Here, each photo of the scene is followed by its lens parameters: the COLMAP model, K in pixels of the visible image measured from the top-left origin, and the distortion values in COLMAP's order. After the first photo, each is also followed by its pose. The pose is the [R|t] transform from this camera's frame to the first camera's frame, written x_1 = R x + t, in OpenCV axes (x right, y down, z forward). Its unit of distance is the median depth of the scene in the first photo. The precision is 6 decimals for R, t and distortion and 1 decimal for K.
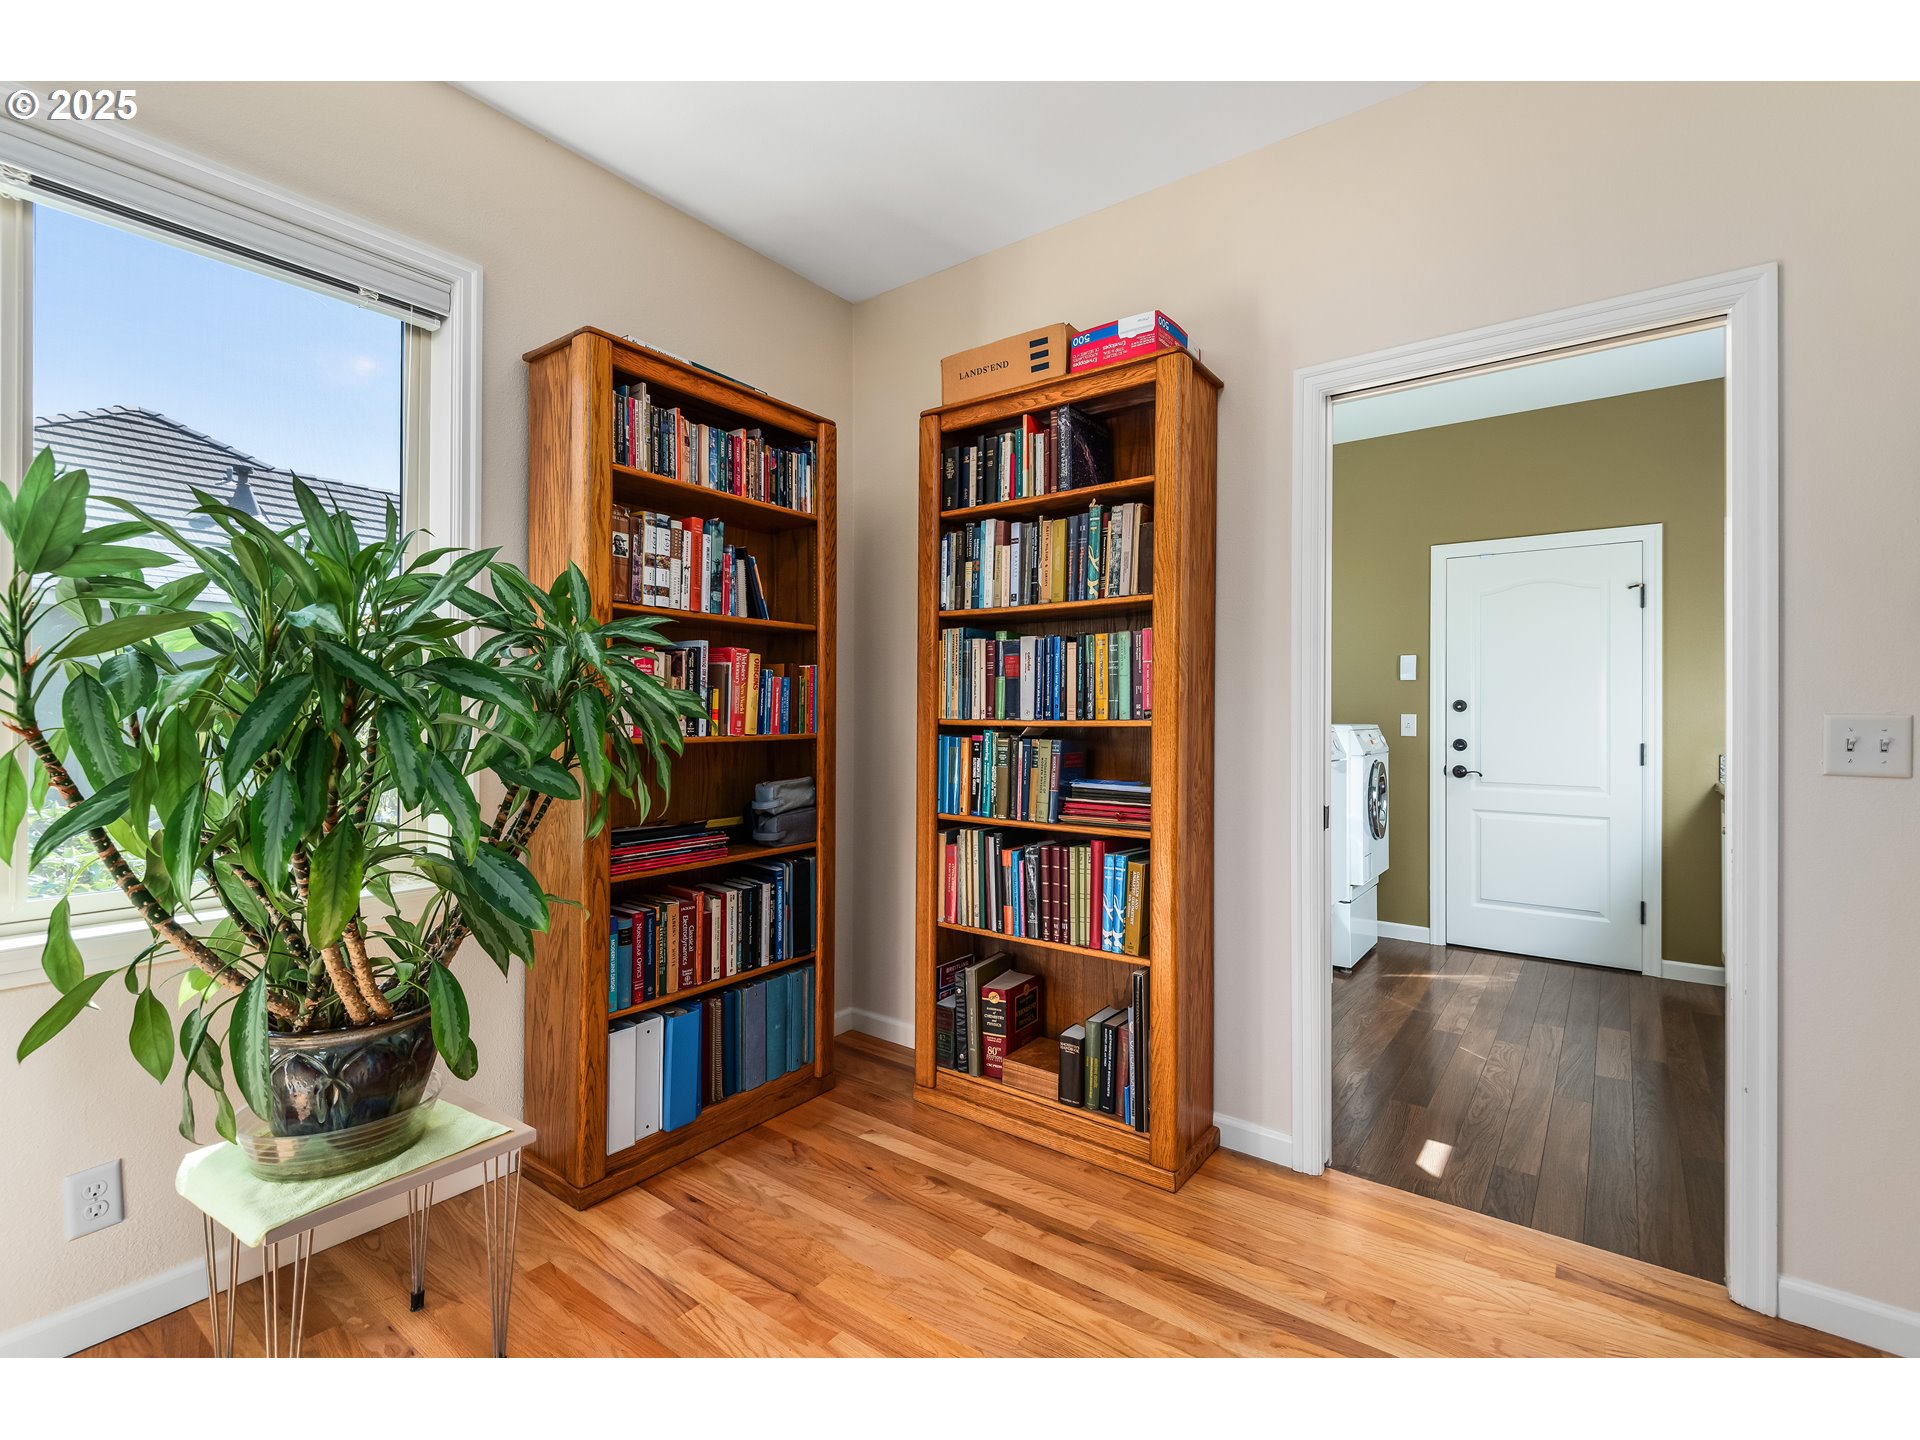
lens RADIAL K [[891.1, 0, 957.0], [0, 891.1, 726.3], [0, 0, 1]] dist [-0.000156, 0.000290]
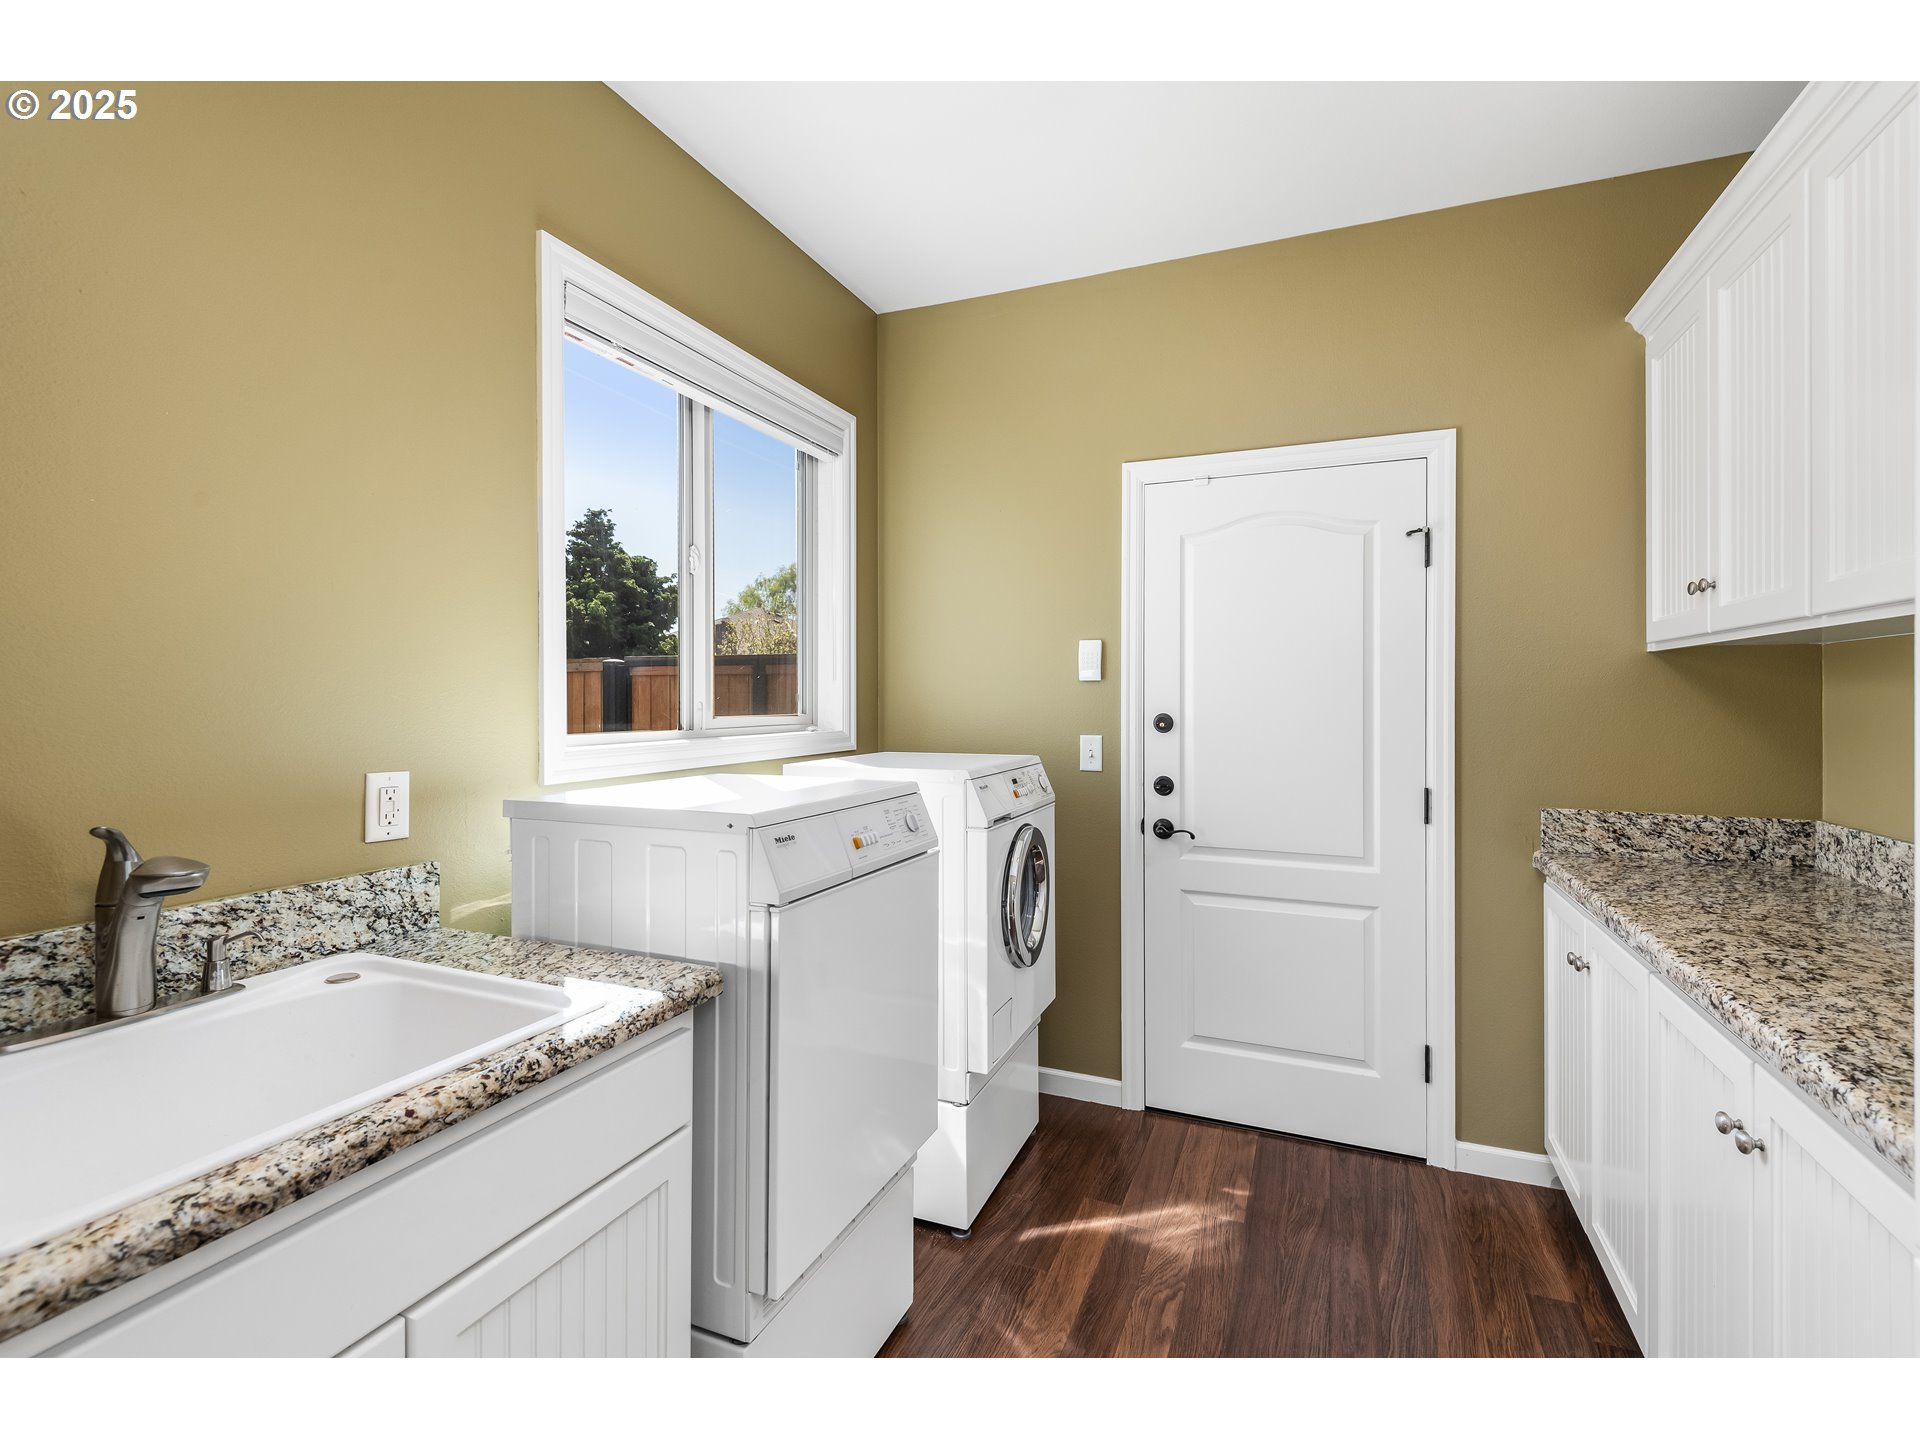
lens RADIAL K [[891.1, 0, 957.0], [0, 891.1, 726.3], [0, 0, 1]] dist [-0.000156, 0.000290]
pose [[0.969820, -0.004423, 0.243782, 0.281111], [0.003310, 0.999982, 0.004975, -0.024813], [-0.243799, -0.004018, 0.969817, 0.446235]]
